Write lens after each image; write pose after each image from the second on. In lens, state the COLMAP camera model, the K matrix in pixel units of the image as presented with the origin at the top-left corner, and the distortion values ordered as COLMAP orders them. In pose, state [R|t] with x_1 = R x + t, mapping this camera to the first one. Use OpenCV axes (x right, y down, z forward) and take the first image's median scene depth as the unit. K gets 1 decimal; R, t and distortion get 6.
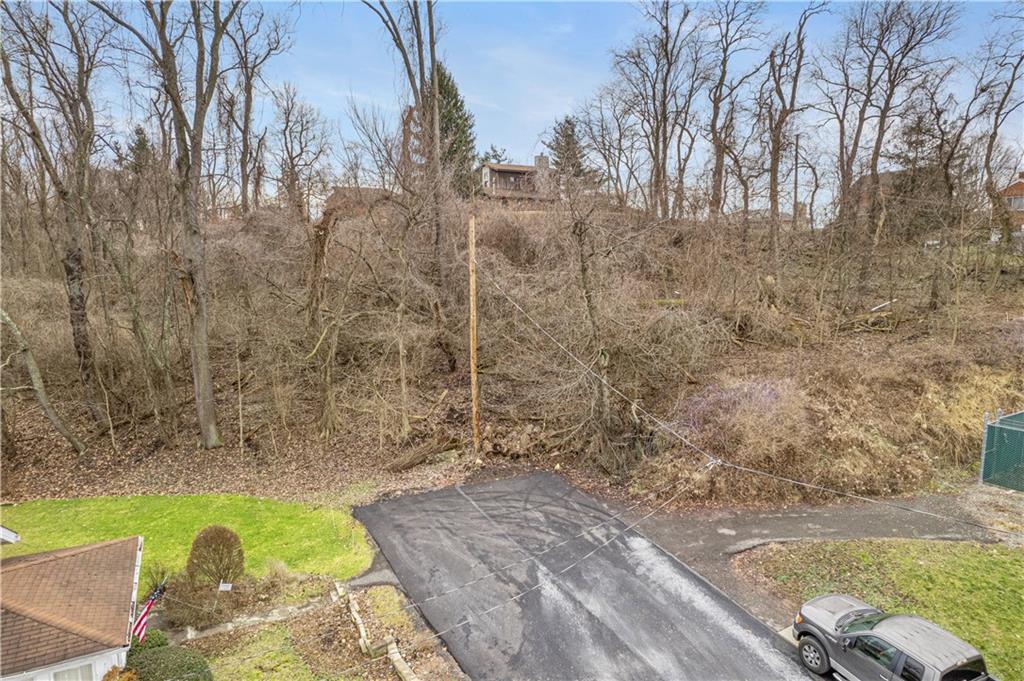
lens RADIAL K [[654.8, 0, 509.9], [0, 654.8, 340.7], [0, 0, 1]] dist [-0.045800, 0.031263]
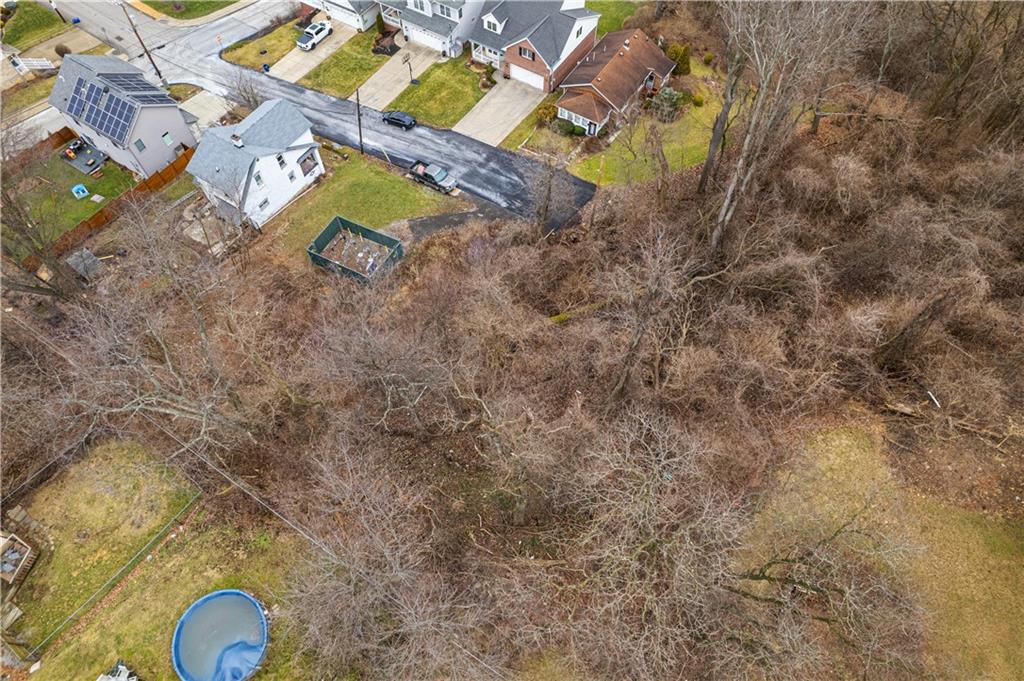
lens RADIAL K [[654.8, 0, 513.2], [0, 654.8, 342.6], [0, 0, 1]] dist [-0.045800, 0.031263]
pose [[-0.862917, 0.447374, -0.235012, 1.212033], [-0.050569, 0.386272, 0.920997, -2.389806], [0.502809, 0.806629, -0.310698, 2.545560]]
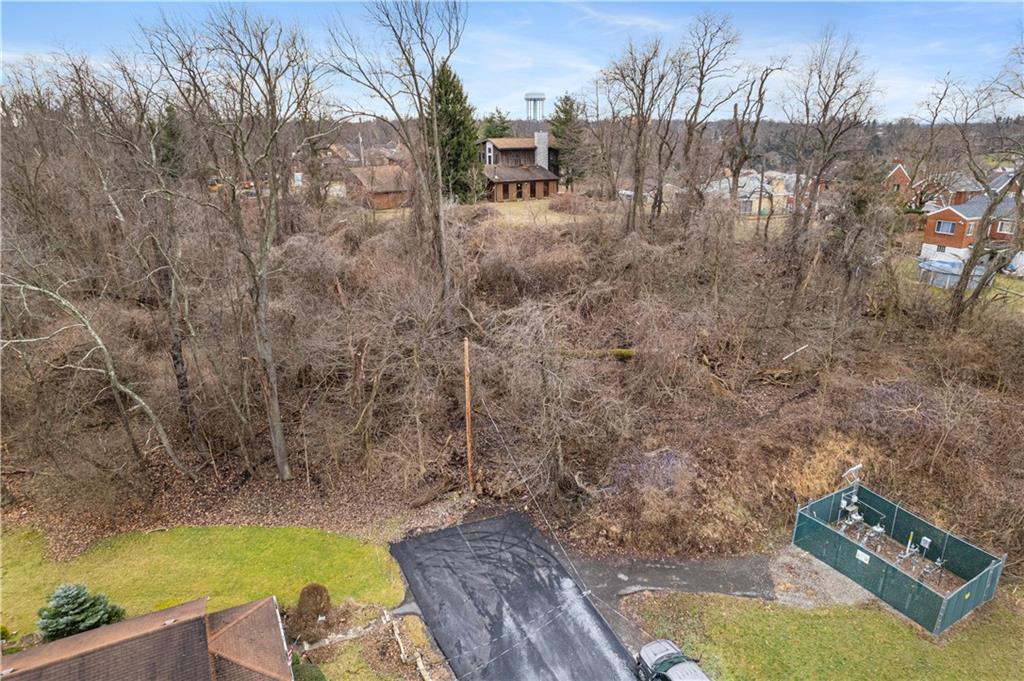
lens RADIAL K [[654.8, 0, 511.3], [0, 654.8, 341.8], [0, 0, 1]] dist [-0.045800, 0.031263]
pose [[0.999807, 0.009183, -0.017386, 0.078587], [-0.005587, 0.980467, 0.196603, -0.587592], [0.018851, -0.196468, 0.980329, -0.467952]]
